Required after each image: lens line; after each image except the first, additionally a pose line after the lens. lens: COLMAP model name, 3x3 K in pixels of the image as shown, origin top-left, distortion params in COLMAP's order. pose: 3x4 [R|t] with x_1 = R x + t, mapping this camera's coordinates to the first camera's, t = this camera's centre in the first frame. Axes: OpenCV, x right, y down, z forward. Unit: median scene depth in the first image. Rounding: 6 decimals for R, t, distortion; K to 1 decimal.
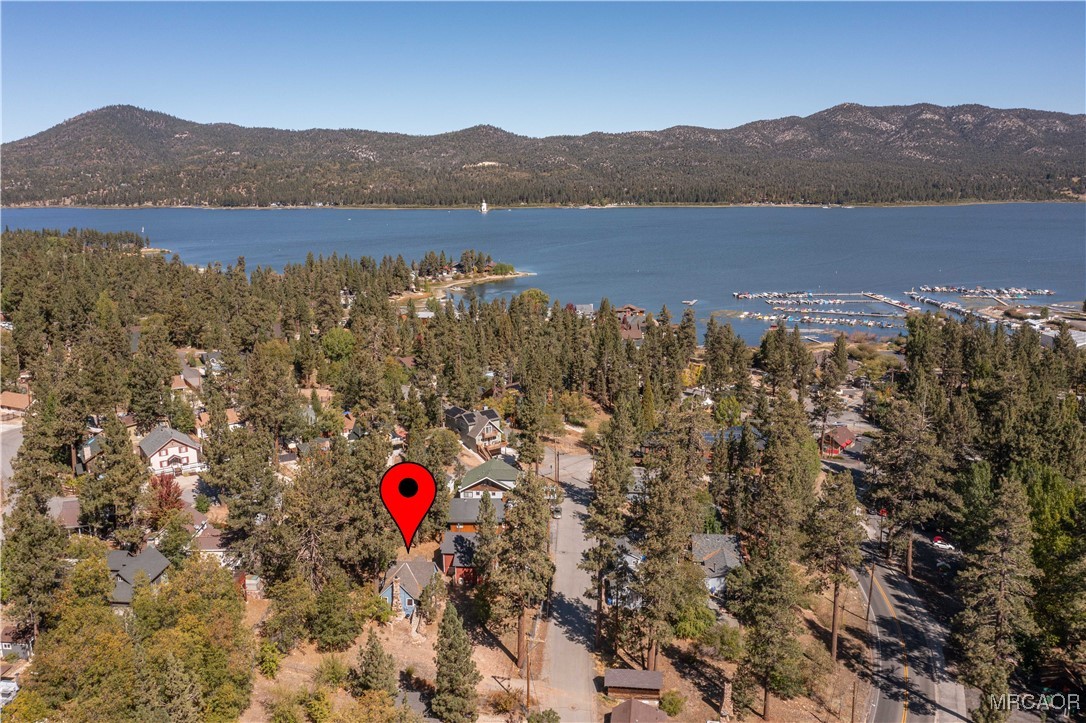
lens RADIAL K [[860.0, 0, 543.0], [0, 860.0, 361.5], [0, 0, 1]] dist [-0.002914, 0.001466]
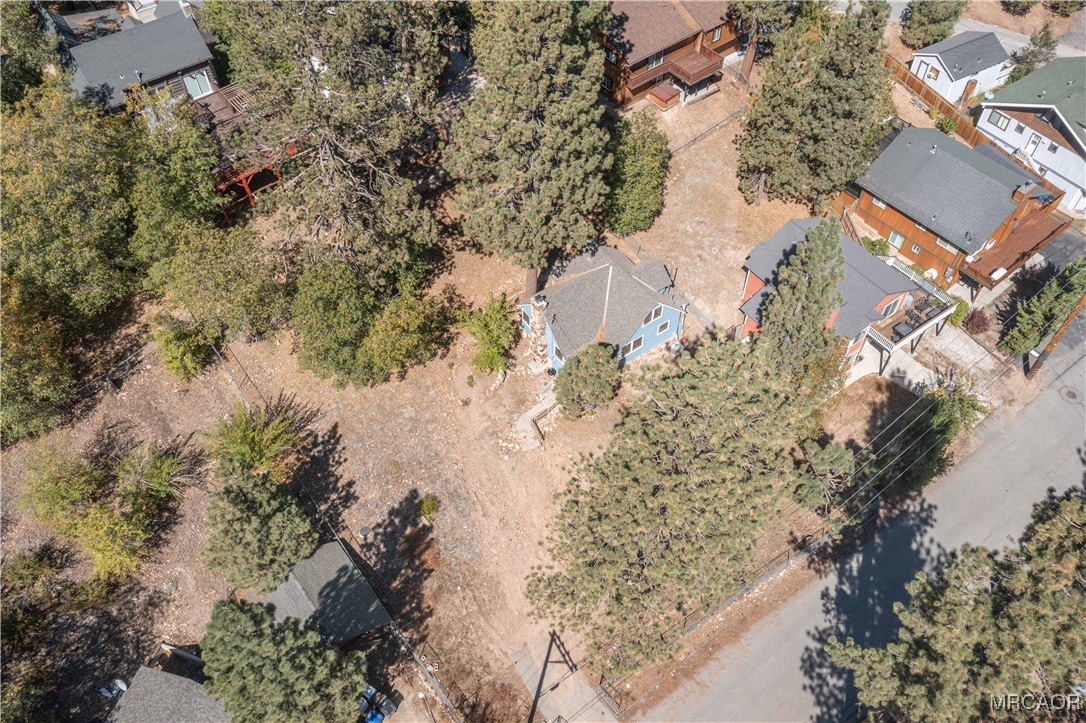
lens RADIAL K [[860.0, 0, 543.0], [0, 860.0, 361.5], [0, 0, 1]] dist [-0.002914, 0.001466]
pose [[0.642353, 0.601781, -0.474597, 0.026528], [-0.152877, 0.707411, 0.690071, -0.012739], [0.751007, -0.370715, 0.546406, 0.349573]]
